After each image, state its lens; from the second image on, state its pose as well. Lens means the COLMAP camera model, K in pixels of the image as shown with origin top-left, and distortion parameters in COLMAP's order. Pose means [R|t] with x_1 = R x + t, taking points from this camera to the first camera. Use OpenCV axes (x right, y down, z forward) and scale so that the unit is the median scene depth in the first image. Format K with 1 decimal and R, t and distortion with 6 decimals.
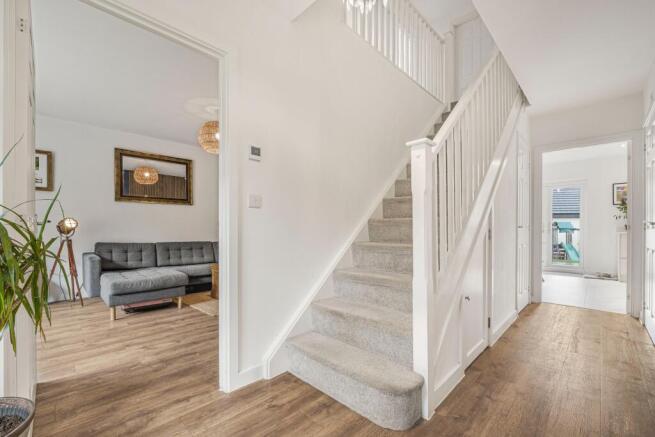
lens RADIAL K [[277.5, 0, 327.4], [0, 277.5, 225.7], [0, 0, 1]] dist [-0.000930, -0.000126]
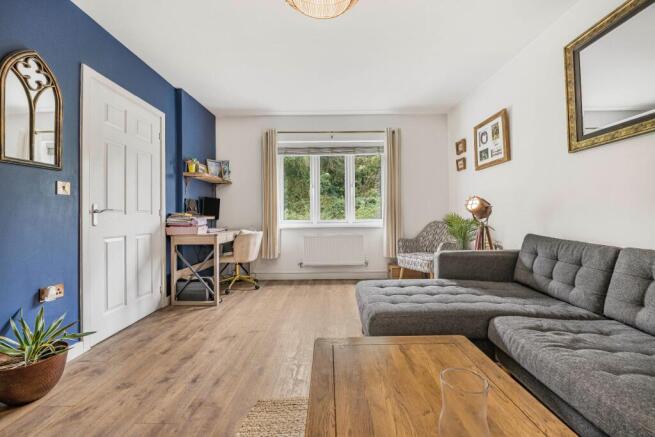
lens RADIAL K [[268.4, 0, 331.0], [0, 268.4, 214.6], [0, 0, 1]] dist [-0.004696, -0.002294]
pose [[-0.708276, -0.011799, -0.705837, -0.154029], [0.005806, 0.999729, -0.022538, 0.030637], [0.705911, -0.020061, -0.708016, 1.173140]]
